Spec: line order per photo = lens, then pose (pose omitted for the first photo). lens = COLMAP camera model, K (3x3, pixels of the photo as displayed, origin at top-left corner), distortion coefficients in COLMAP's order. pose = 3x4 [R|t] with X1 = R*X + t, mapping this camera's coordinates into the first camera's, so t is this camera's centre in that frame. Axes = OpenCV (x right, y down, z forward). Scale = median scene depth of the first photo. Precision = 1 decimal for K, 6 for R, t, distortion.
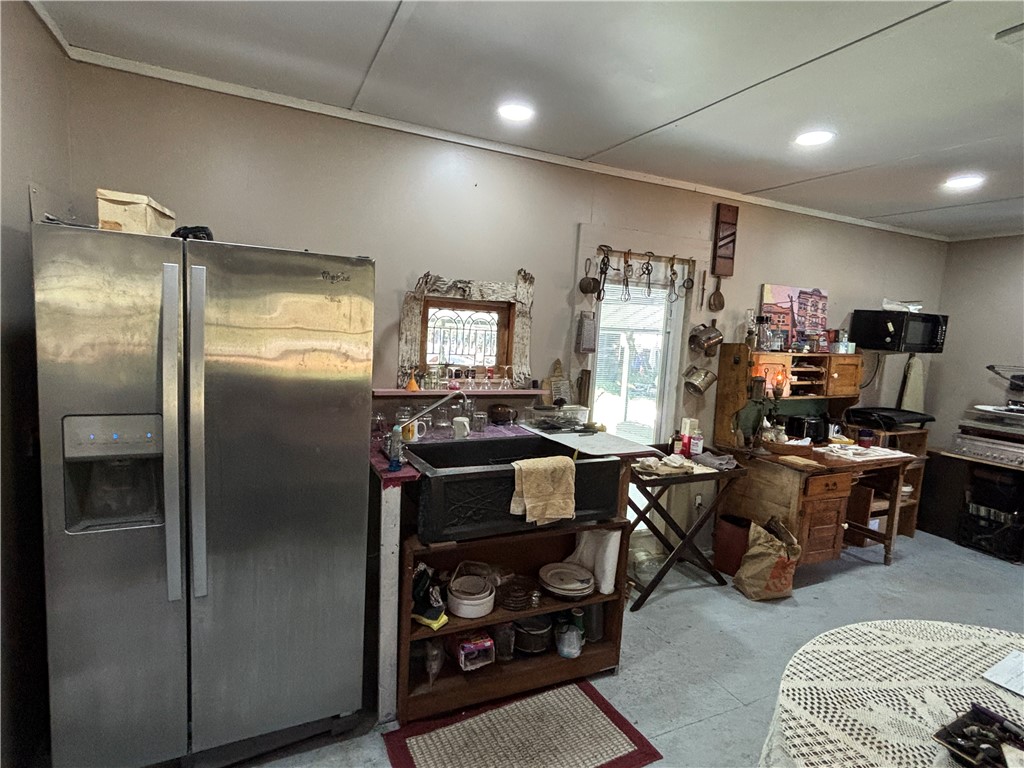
lens RADIAL K [[528.0, 0, 512.0], [0, 528.0, 384.0], [0, 0, 1]] dist [0.002403, 0.000436]
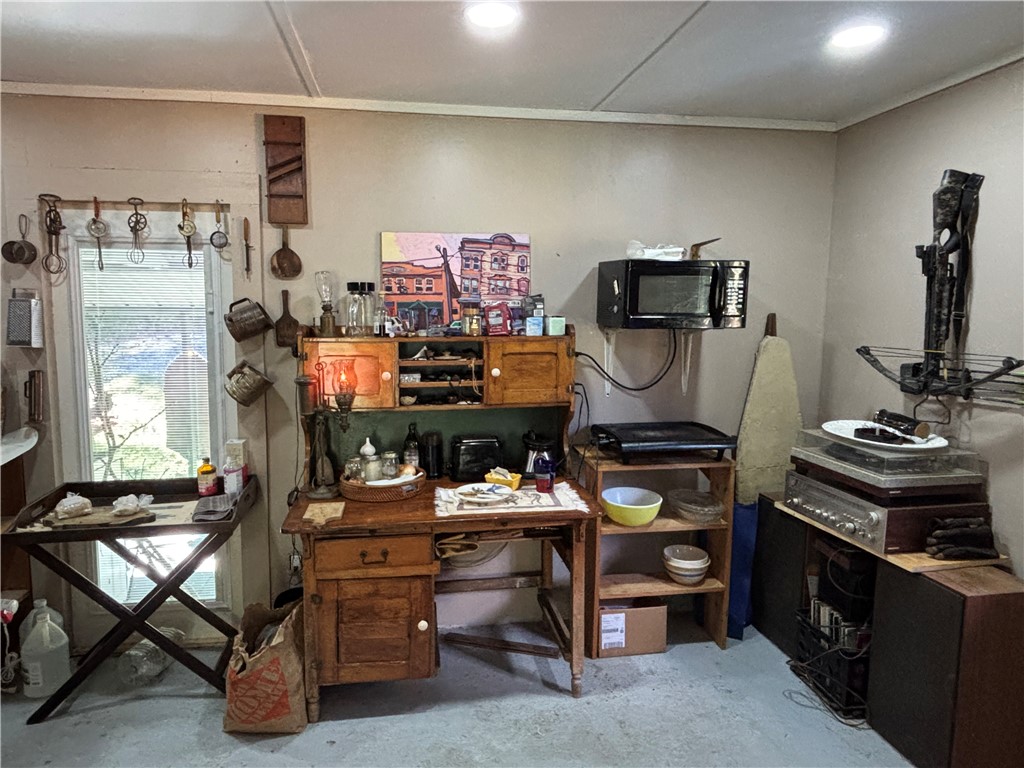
lens RADIAL K [[614.8, 0, 512.0], [0, 614.8, 384.0], [0, 0, 1]] dist [0.063962, -0.079120]
pose [[0.957172, -0.013729, -0.289195, 0.833408], [0.011932, 0.999897, -0.007975, 0.003993], [0.289274, 0.004183, 0.957237, 0.320344]]
